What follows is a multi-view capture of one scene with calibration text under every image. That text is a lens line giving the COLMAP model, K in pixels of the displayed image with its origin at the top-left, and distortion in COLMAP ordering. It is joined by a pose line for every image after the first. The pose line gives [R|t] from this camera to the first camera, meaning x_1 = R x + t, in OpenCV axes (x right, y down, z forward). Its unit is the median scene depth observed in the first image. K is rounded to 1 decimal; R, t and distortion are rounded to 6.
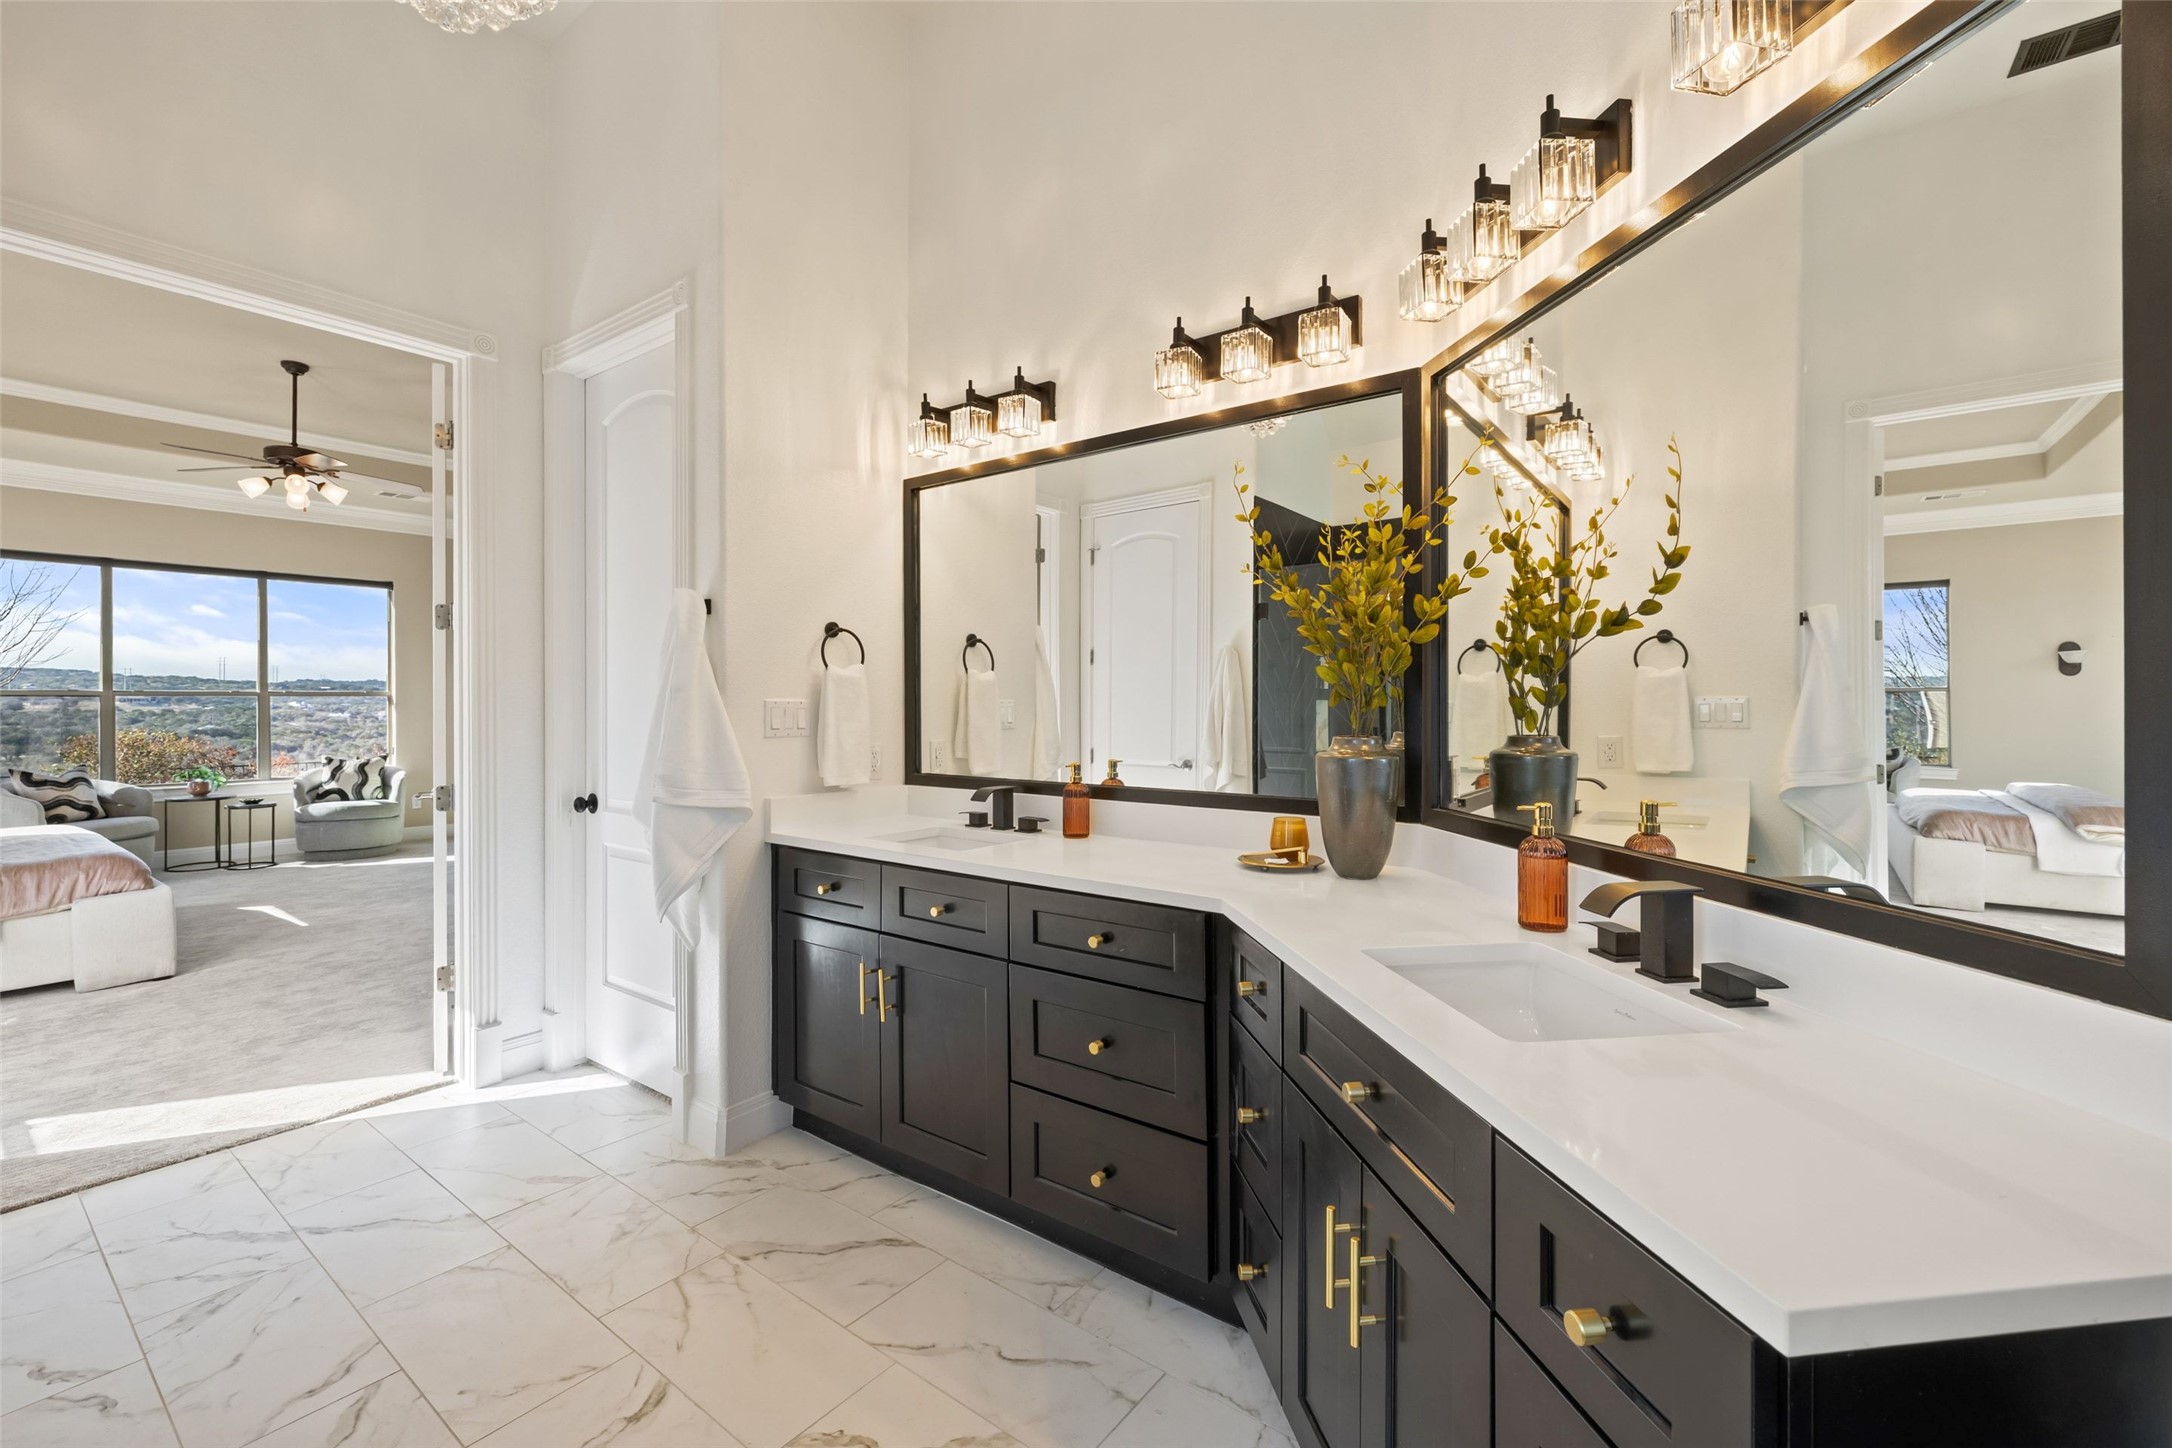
lens RADIAL K [[917.2, 0, 1086.1], [0, 917.2, 712.9], [0, 0, 1]] dist [0.001335, 0.000215]
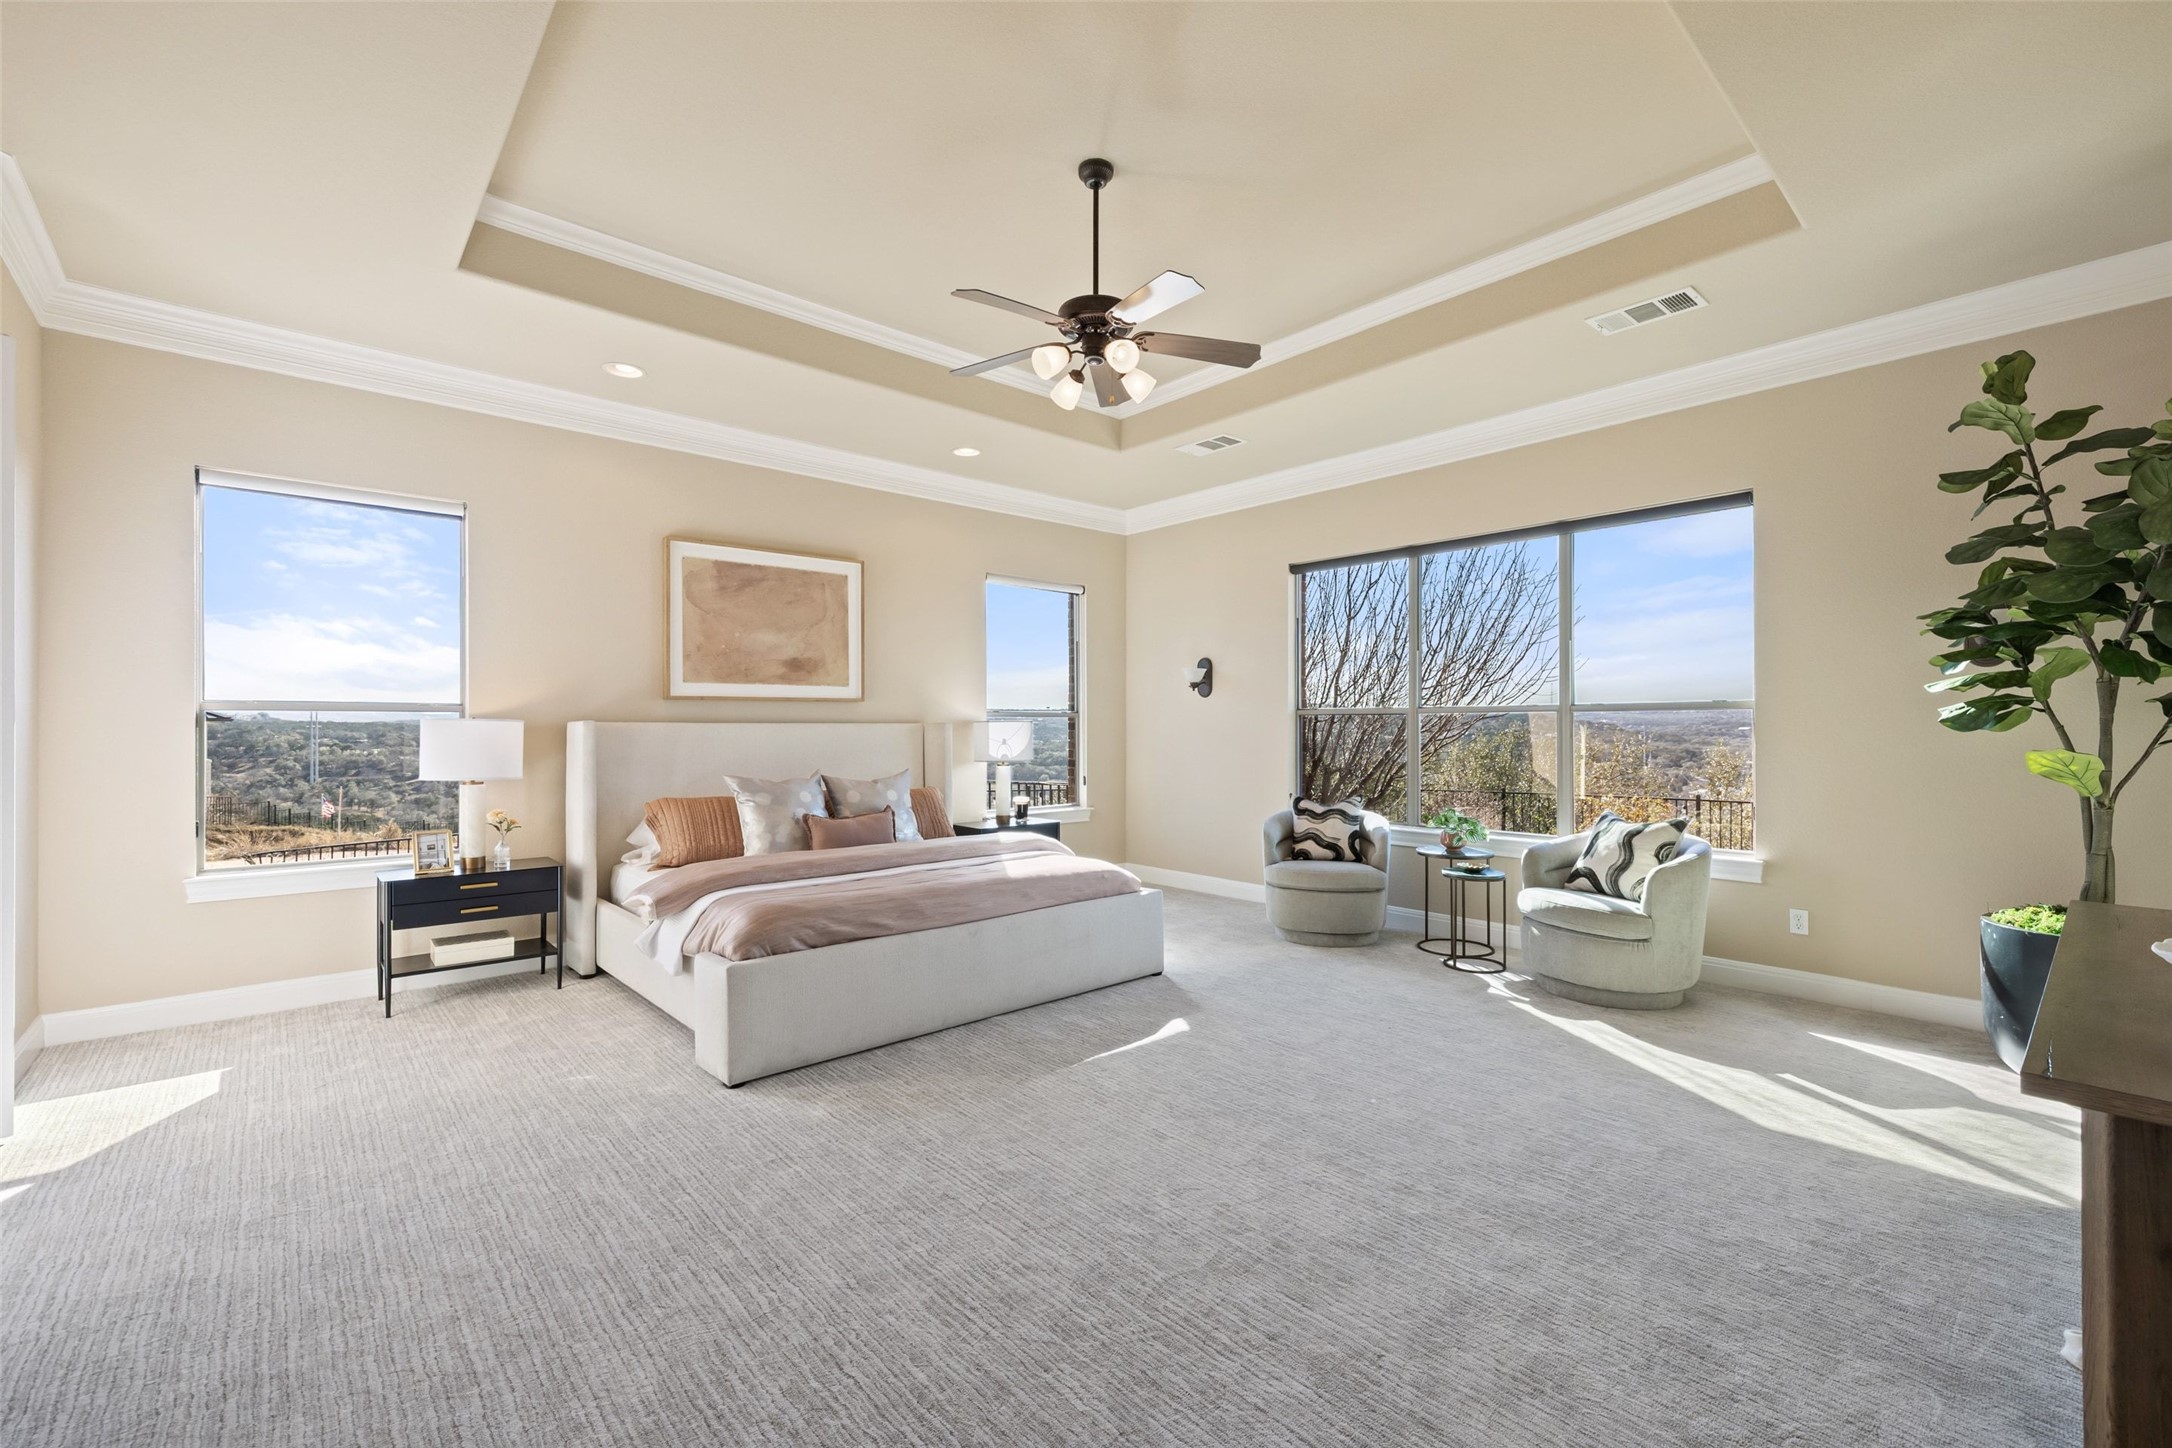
lens RADIAL K [[917.2, 0, 1086.4], [0, 917.2, 719.3], [0, 0, 1]] dist [0.001335, 0.000215]
pose [[-0.191921, 0.005076, -0.981397, -0.202868], [-0.004363, 0.999972, 0.006025, -0.016040], [0.981401, 0.005438, -0.191894, 0.871179]]
